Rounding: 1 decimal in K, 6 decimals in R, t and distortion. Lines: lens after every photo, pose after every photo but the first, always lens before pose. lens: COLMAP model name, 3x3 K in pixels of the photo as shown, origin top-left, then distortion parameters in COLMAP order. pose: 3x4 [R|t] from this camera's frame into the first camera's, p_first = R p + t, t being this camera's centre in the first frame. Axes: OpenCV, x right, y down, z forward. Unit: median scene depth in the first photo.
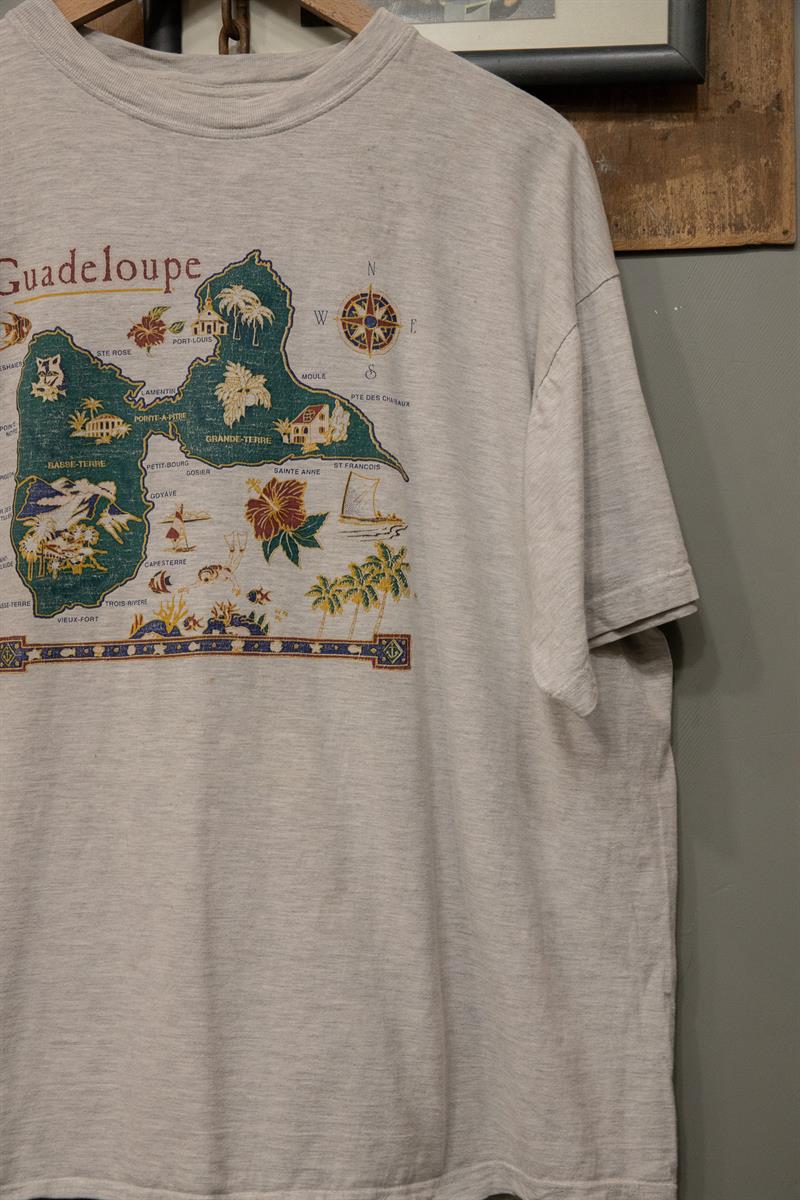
lens RADIAL K [[1676.5, 0, 395.2], [0, 1676.5, 610.4], [0, 0, 1]] dist [0.056682, 0.000000]
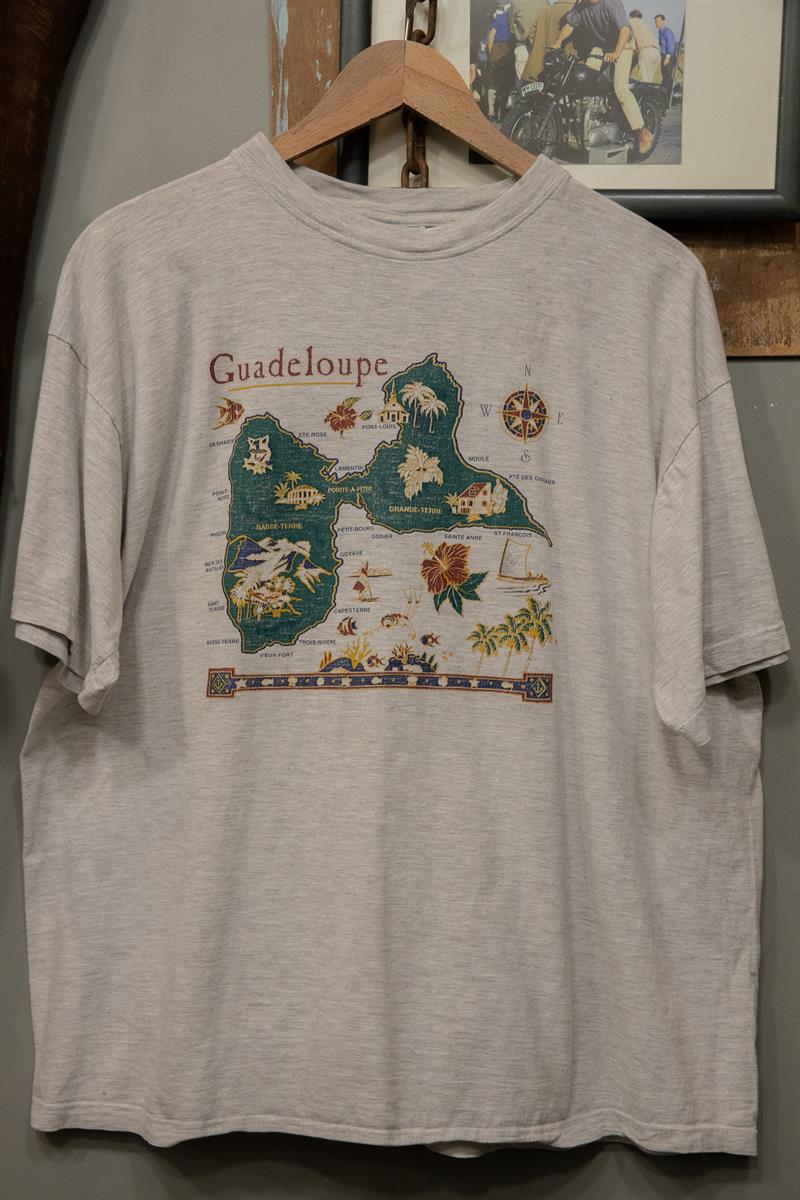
lens RADIAL K [[1726.7, 0, 395.8], [0, 1726.7, 611.7], [0, 0, 1]] dist [0.059480, 0.000000]
pose [[0.999231, 0.022263, 0.032271, -0.145093], [-0.022768, 0.999623, 0.015359, -0.046909], [-0.031917, -0.016082, 0.999361, -0.241891]]
